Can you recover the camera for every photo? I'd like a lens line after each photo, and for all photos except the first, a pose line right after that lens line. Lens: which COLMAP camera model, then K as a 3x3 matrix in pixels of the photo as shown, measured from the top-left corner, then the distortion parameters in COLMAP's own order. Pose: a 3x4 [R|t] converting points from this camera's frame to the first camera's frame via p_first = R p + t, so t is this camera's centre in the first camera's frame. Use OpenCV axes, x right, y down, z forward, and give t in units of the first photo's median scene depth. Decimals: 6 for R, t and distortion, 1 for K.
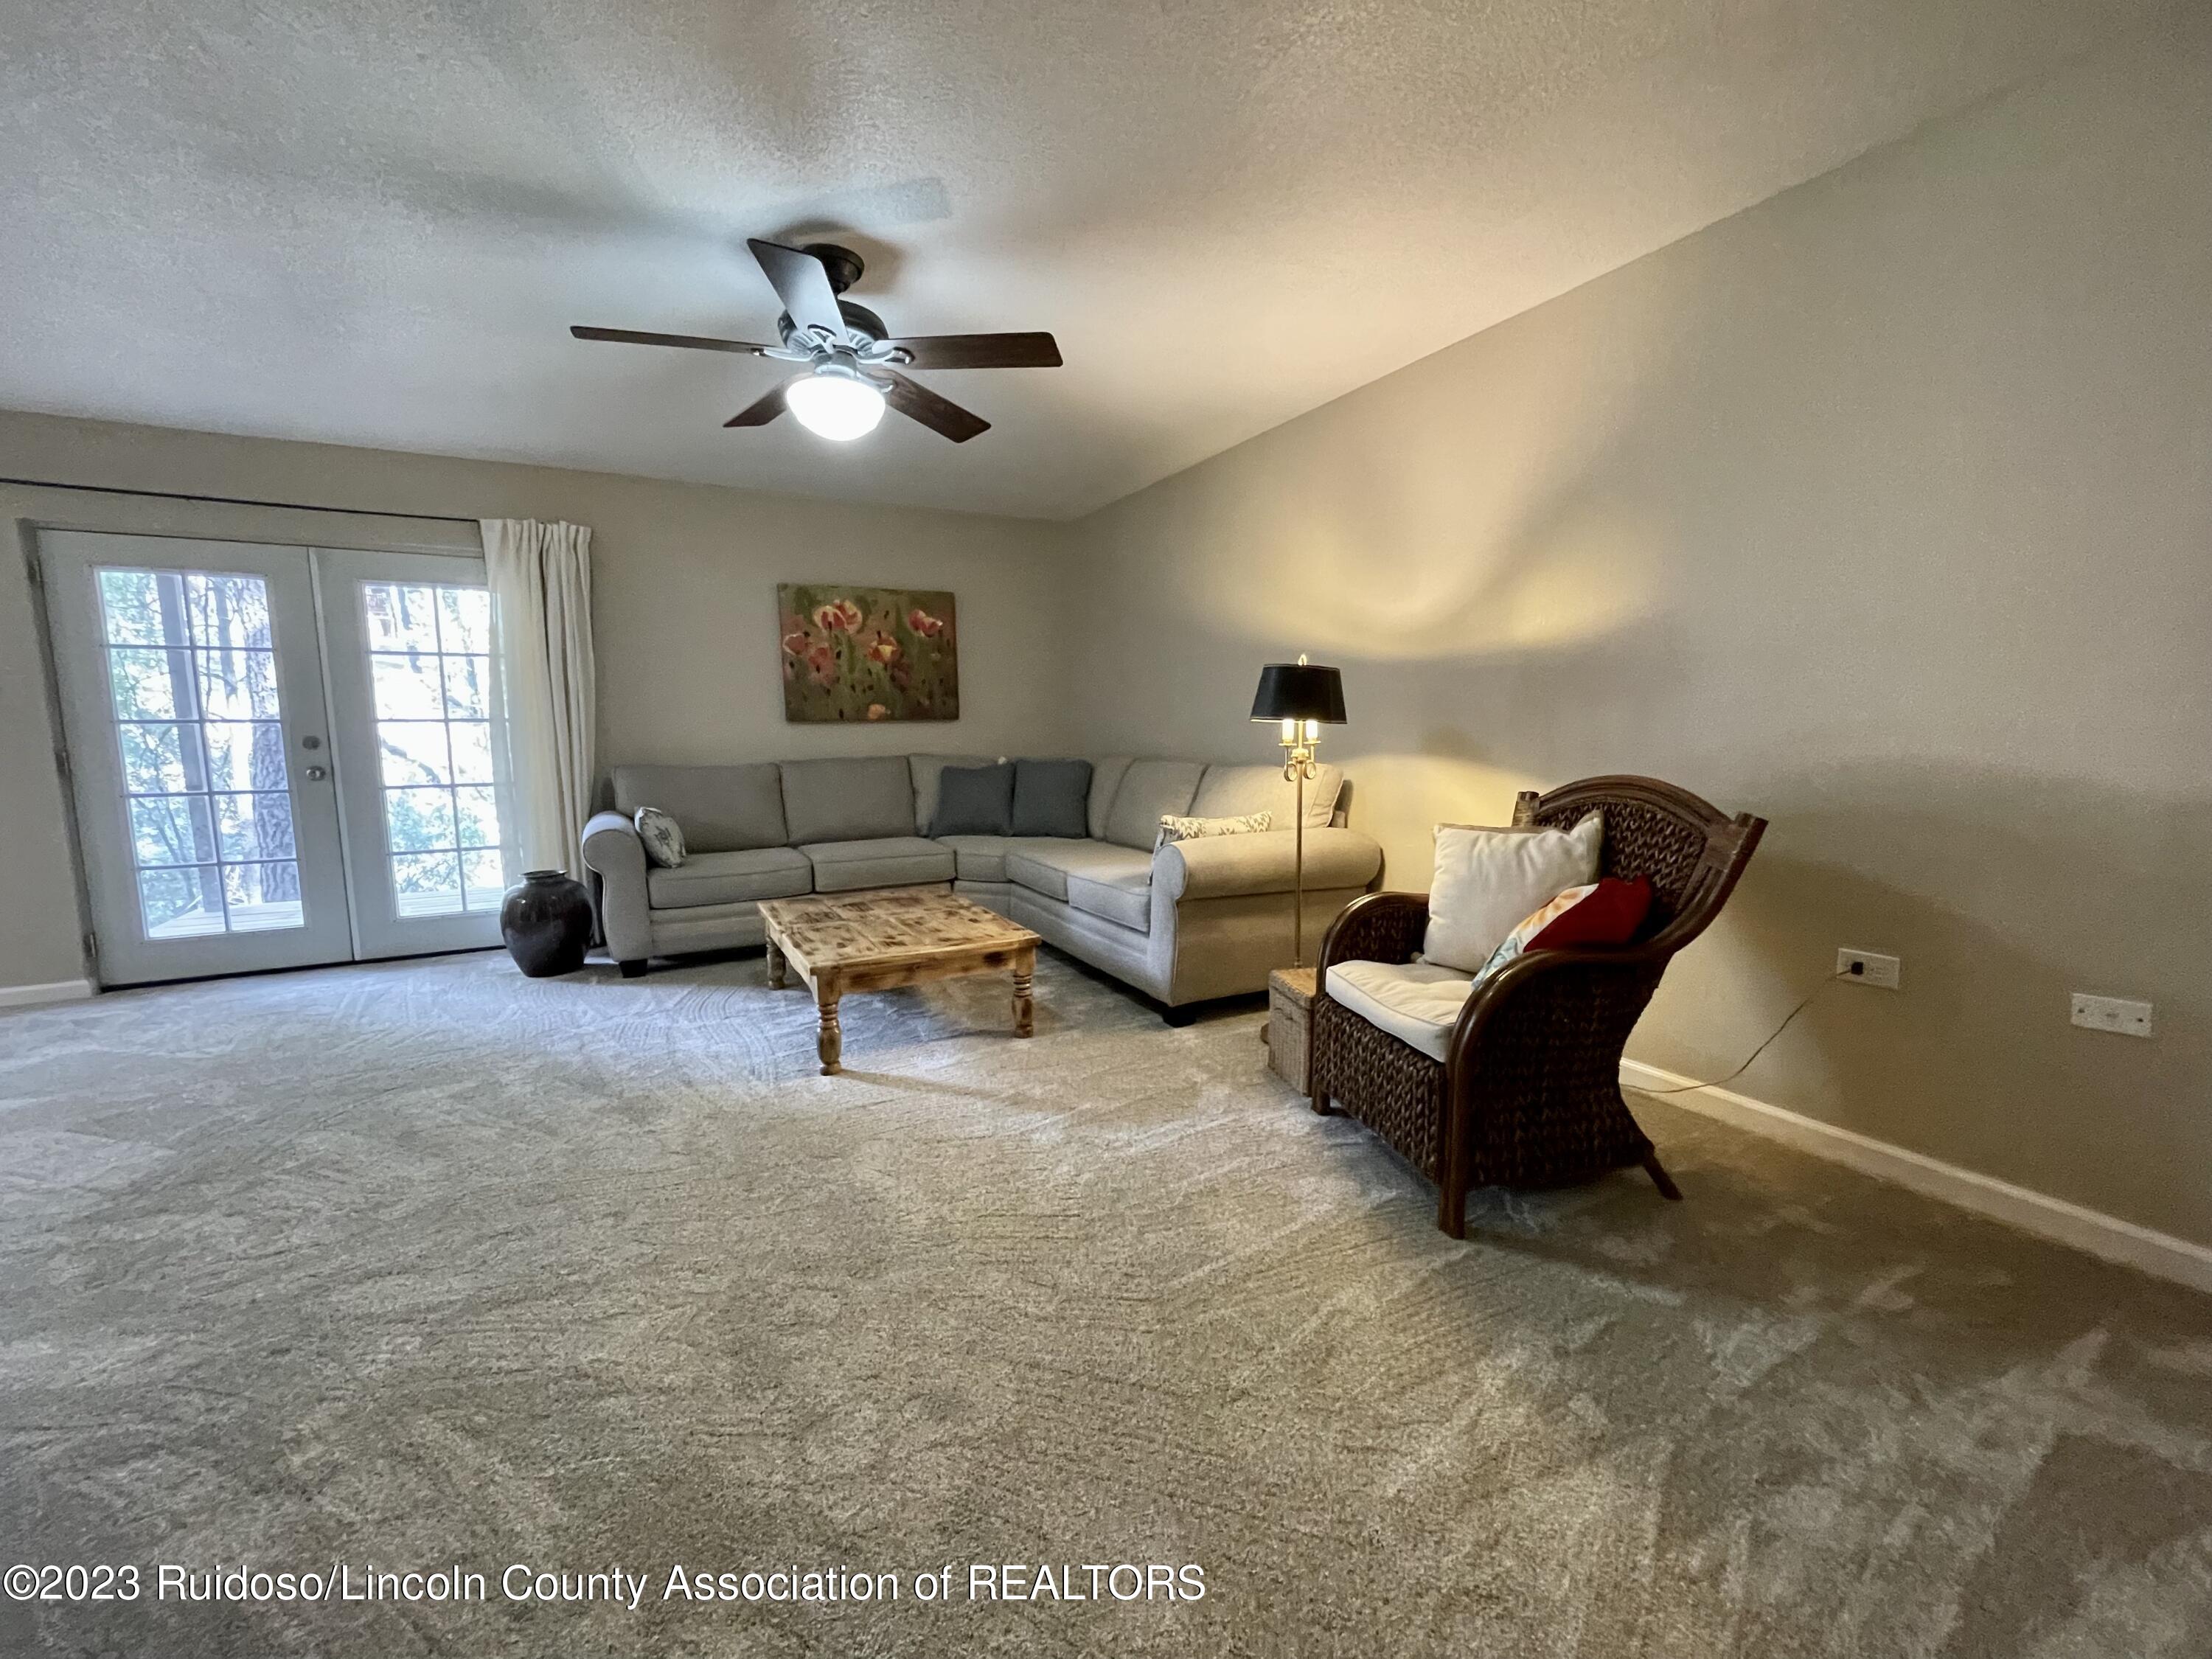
lens RADIAL K [[892.5, 0, 1106.0], [0, 892.5, 829.5], [0, 0, 1]] dist [-0.002220, -0.000386]
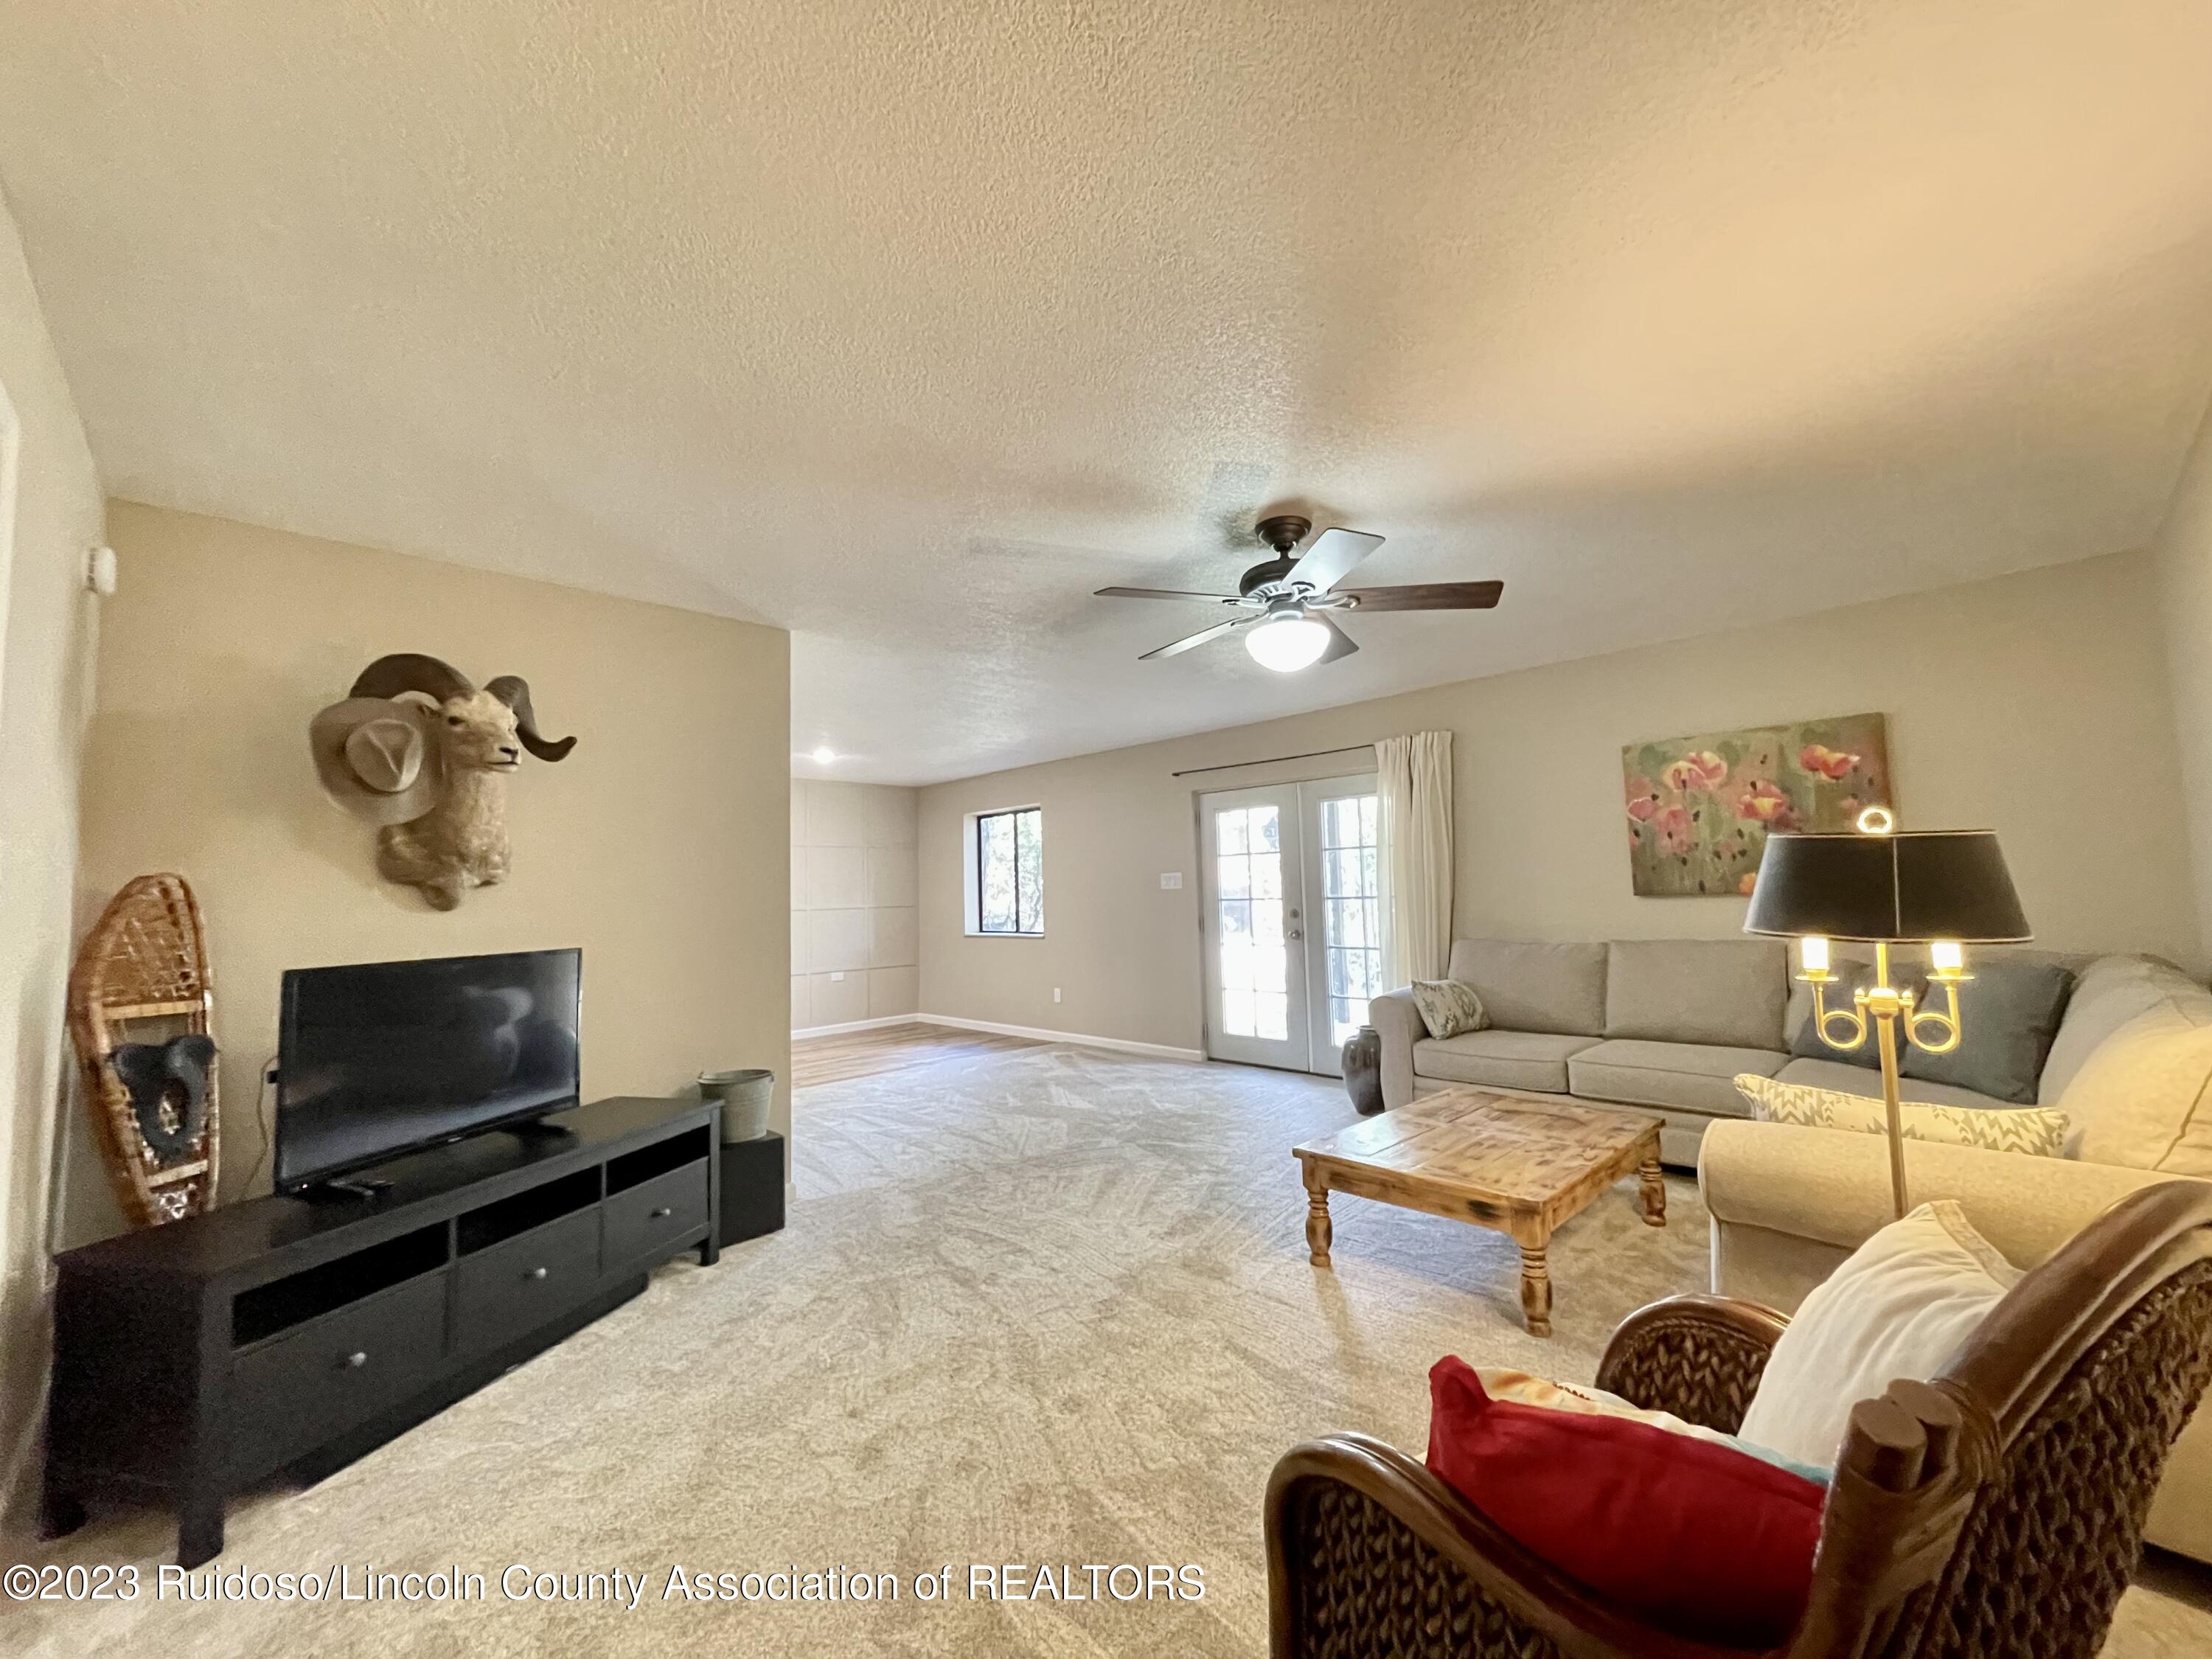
lens RADIAL K [[892.5, 0, 1106.0], [0, 892.5, 829.5], [0, 0, 1]] dist [-0.002220, -0.000386]
pose [[0.265398, -0.067391, -0.961781, 0.426888], [-0.087862, 0.991713, -0.093733, -0.067400], [0.960127, 0.109381, 0.257277, 0.303502]]
